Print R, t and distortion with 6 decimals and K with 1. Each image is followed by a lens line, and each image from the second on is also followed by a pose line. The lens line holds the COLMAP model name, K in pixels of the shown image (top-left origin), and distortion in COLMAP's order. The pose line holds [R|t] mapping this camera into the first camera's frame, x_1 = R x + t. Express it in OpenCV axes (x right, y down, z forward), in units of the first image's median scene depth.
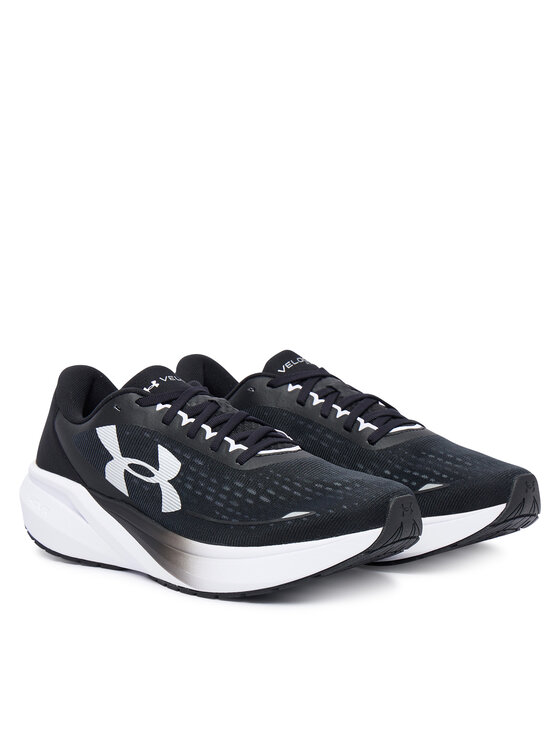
lens RADIAL K [[1965.9, 0, 280.1], [0, 1965.9, 372.9], [0, 0, 1]] dist [0.004892, 0.000000]
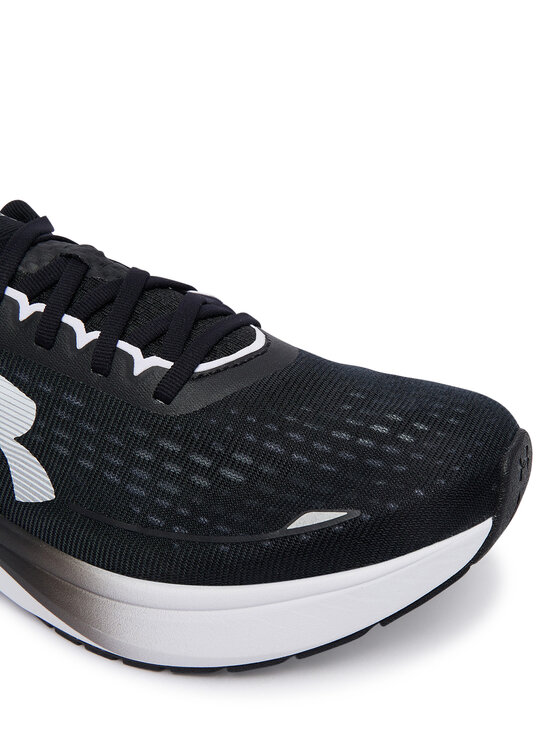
lens RADIAL K [[840.0, 0, 278.7], [0, 840.0, 373.7], [0, 0, 1]] dist [-0.013176, -0.008139]
pose [[0.955148, -0.182046, 0.233564, -0.040629], [0.079203, 0.917034, 0.390866, -0.039160], [-0.285342, -0.354836, 0.890321, 0.811858]]
